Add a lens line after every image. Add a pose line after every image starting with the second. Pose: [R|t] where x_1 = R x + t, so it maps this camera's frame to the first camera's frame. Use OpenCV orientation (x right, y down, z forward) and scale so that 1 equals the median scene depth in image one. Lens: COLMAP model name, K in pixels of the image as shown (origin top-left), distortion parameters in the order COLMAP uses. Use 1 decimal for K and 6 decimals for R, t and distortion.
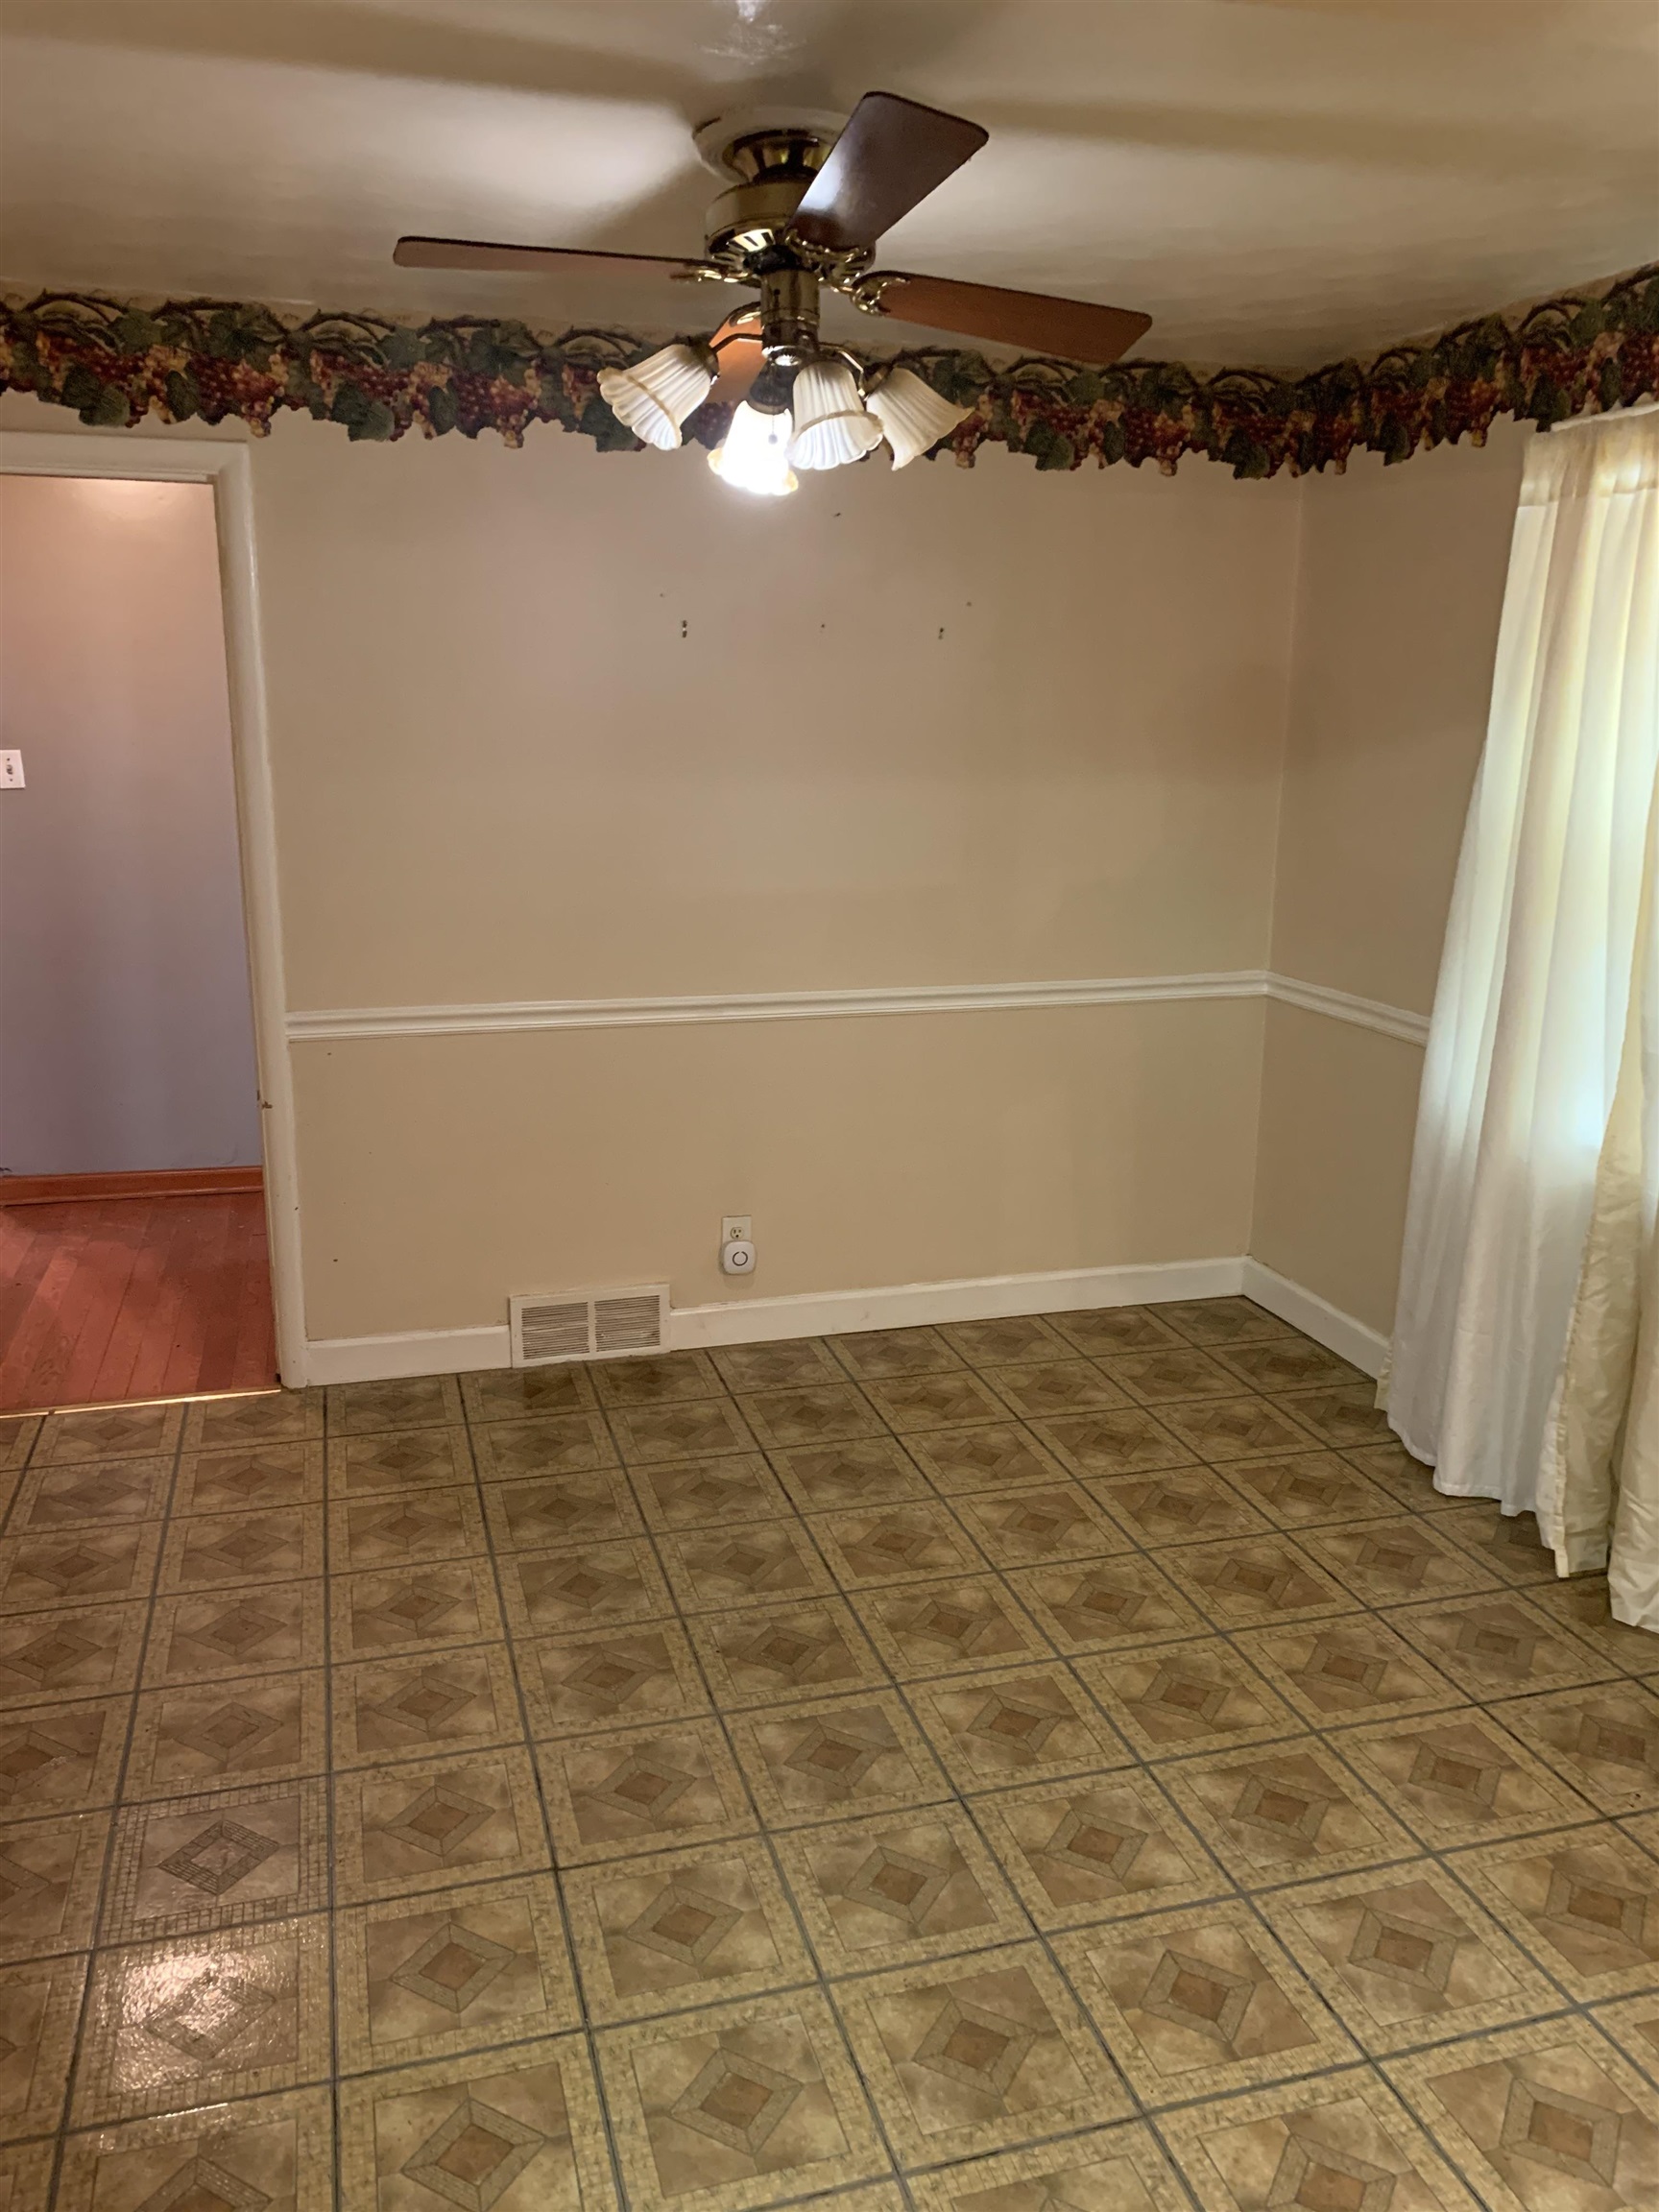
lens RADIAL K [[1723.8, 0, 832.1], [0, 1723.8, 1149.4], [0, 0, 1]] dist [0.002621, 0.004814]
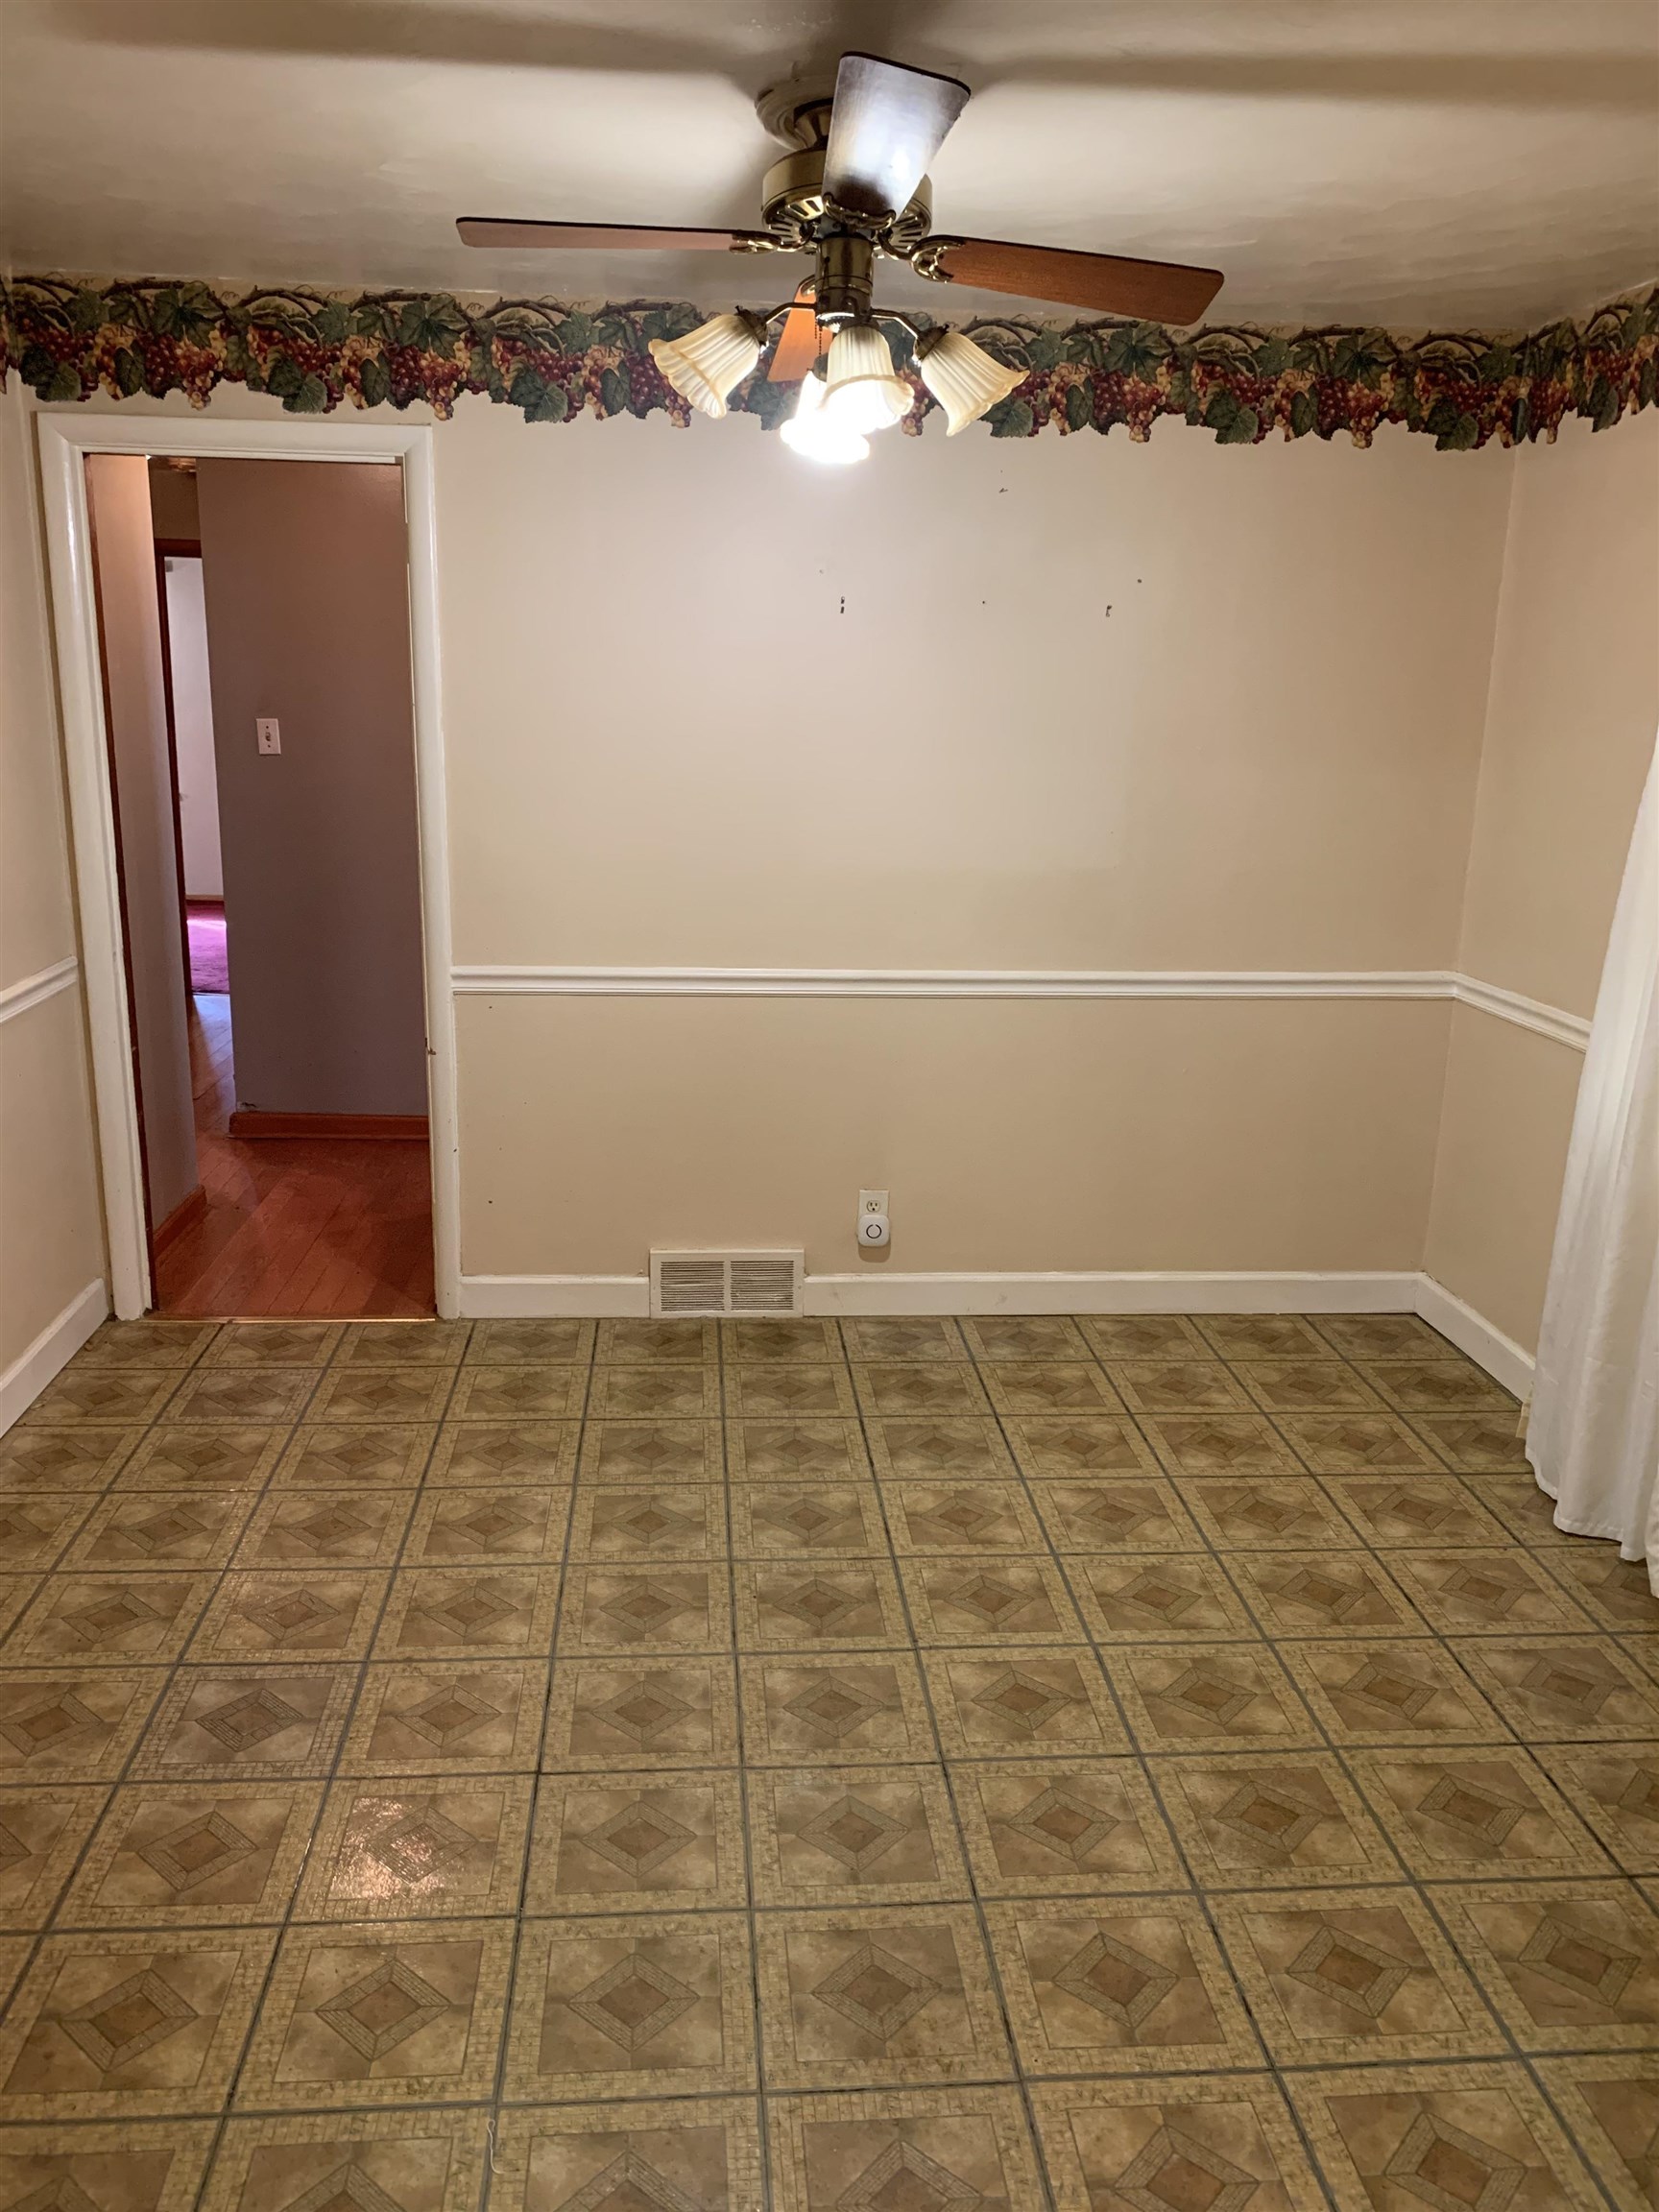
lens RADIAL K [[1725.5, 0, 822.8], [0, 1725.5, 1169.4], [0, 0, 1]] dist [0.000894, 0.010279]
pose [[0.978850, 0.067561, -0.193104, 0.160315], [-0.065219, 0.997700, 0.018466, 0.015190], [0.193907, -0.005482, 0.981005, -0.000912]]
